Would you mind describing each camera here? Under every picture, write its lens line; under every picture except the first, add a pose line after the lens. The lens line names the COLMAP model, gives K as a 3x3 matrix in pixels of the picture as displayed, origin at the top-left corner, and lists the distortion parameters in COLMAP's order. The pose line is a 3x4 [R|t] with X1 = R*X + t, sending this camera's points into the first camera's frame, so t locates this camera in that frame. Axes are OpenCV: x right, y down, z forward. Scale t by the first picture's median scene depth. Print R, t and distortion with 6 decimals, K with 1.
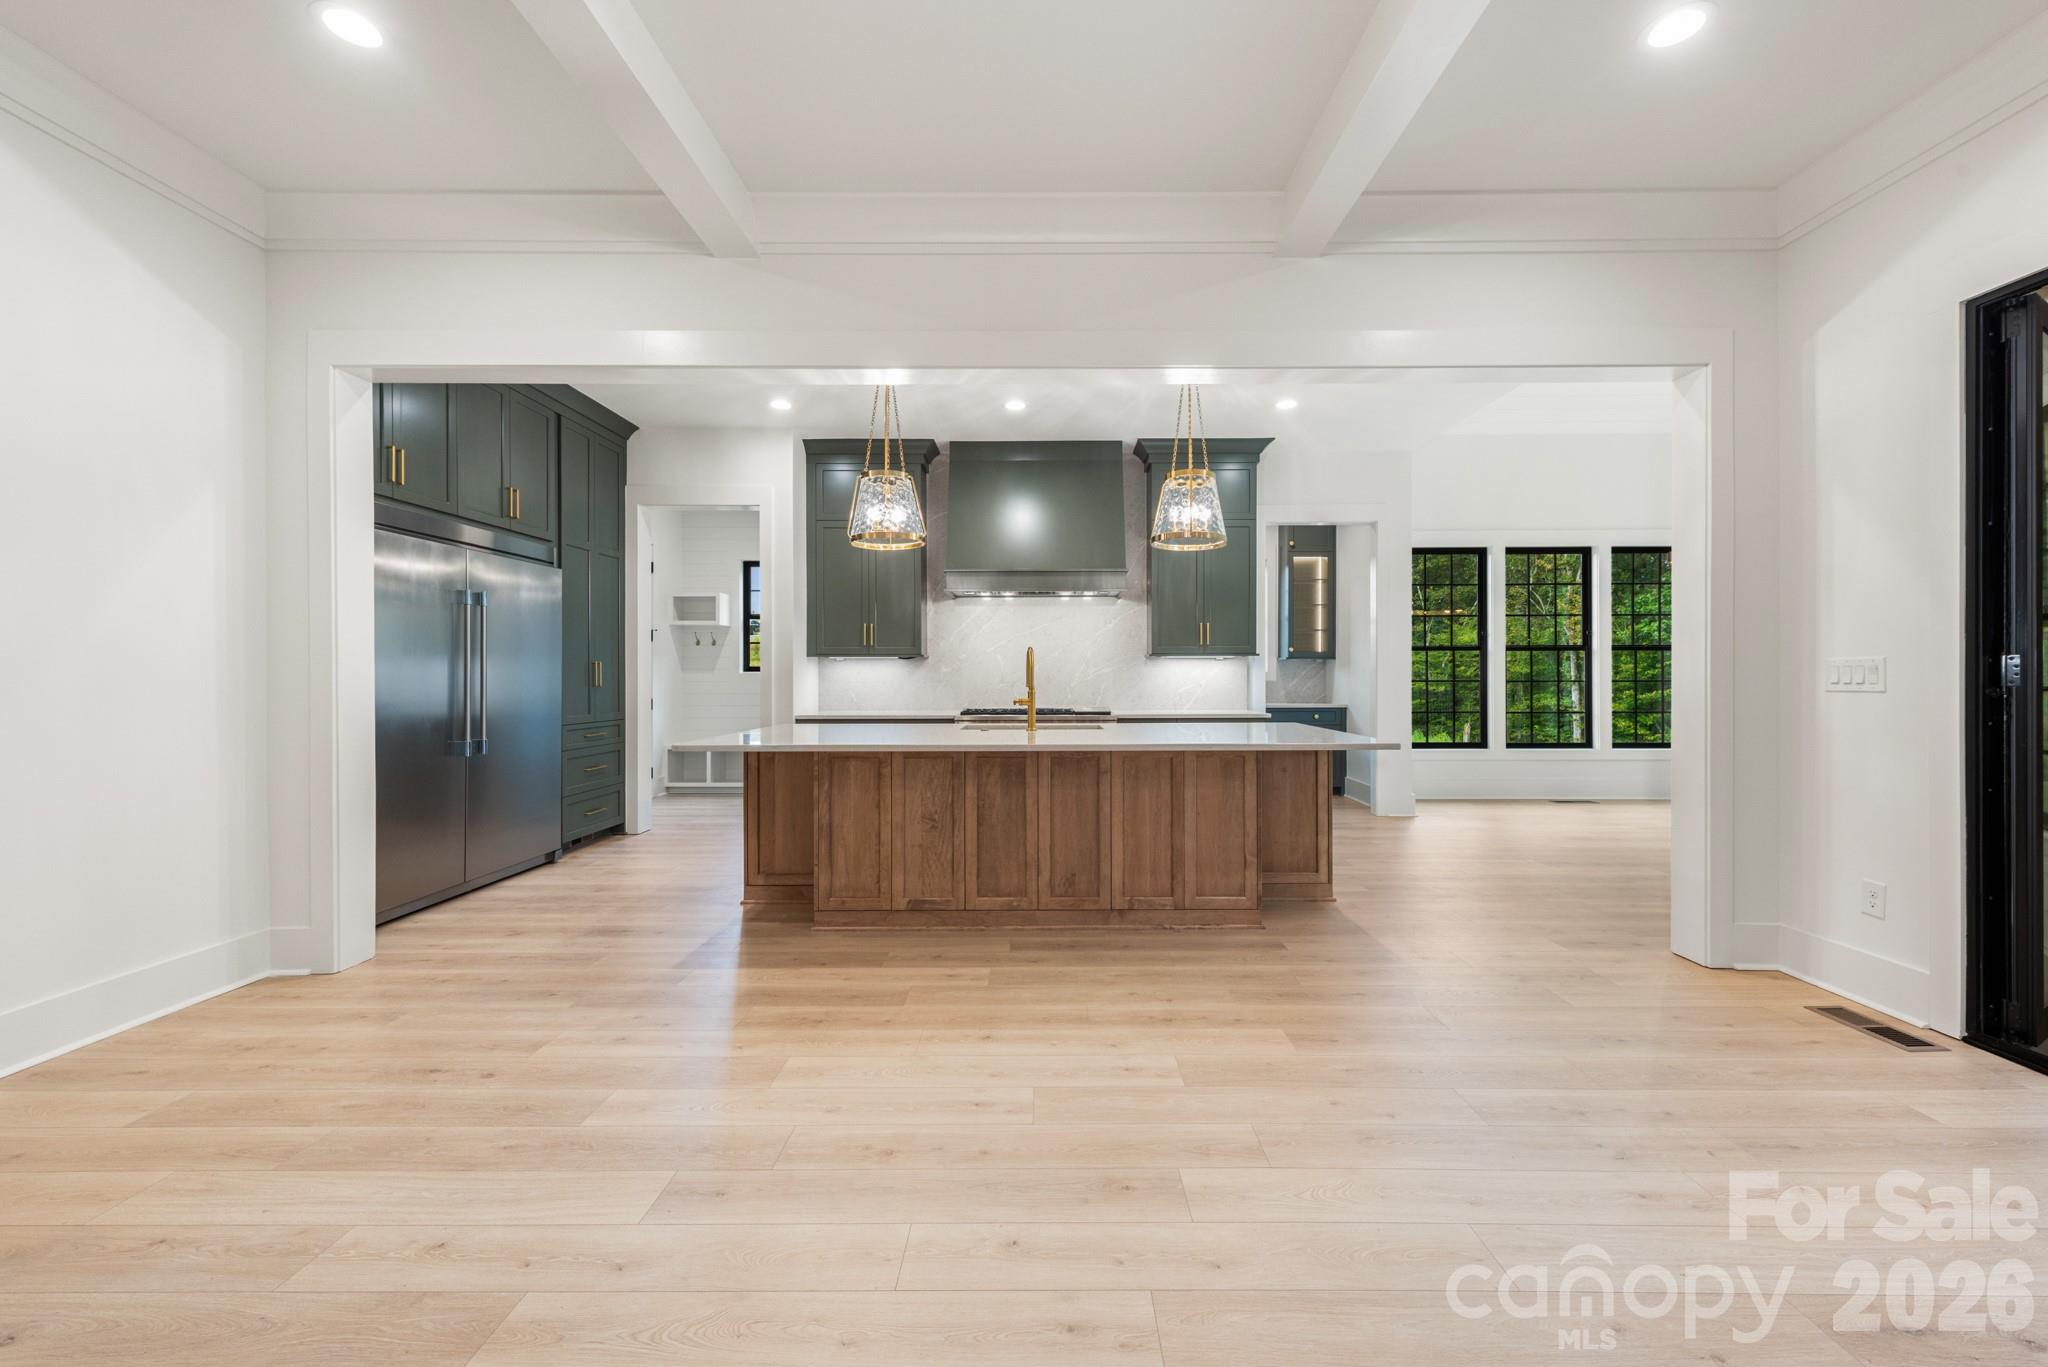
lens RADIAL K [[802.5, 0, 1036.4], [0, 802.5, 678.9], [0, 0, 1]] dist [0.007481, -0.002251]
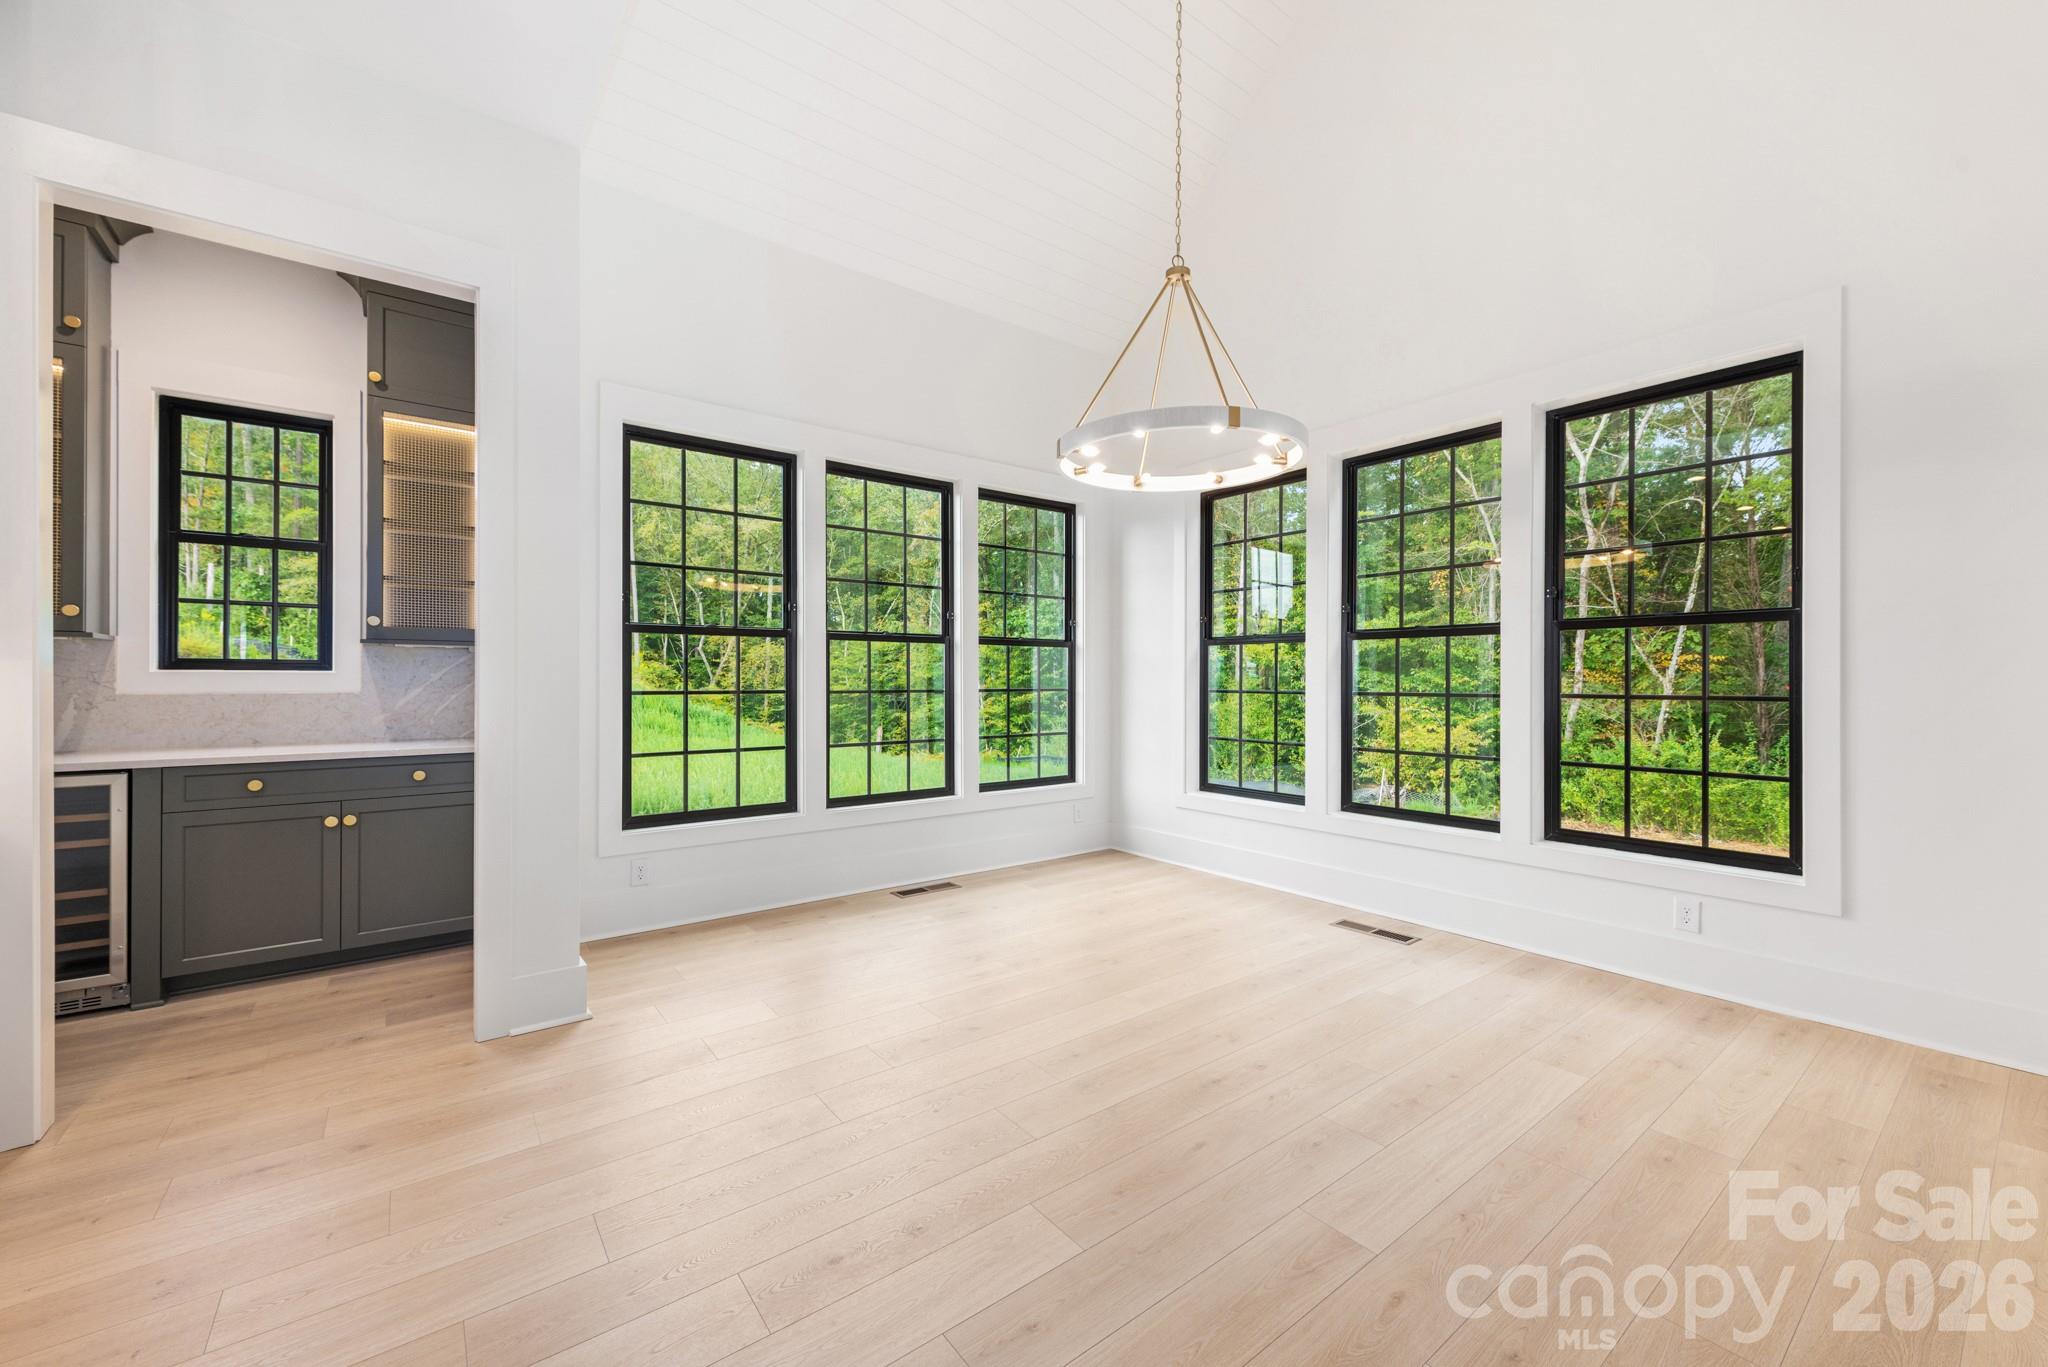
lens RADIAL K [[802.5, 0, 1040.9], [0, 802.5, 680.8], [0, 0, 1]] dist [0.007481, -0.002251]
pose [[0.778775, 0.004144, 0.627290, 0.541422], [-0.003195, 0.999991, -0.002640, -0.008718], [-0.627295, 0.000052, 0.778782, 0.722636]]
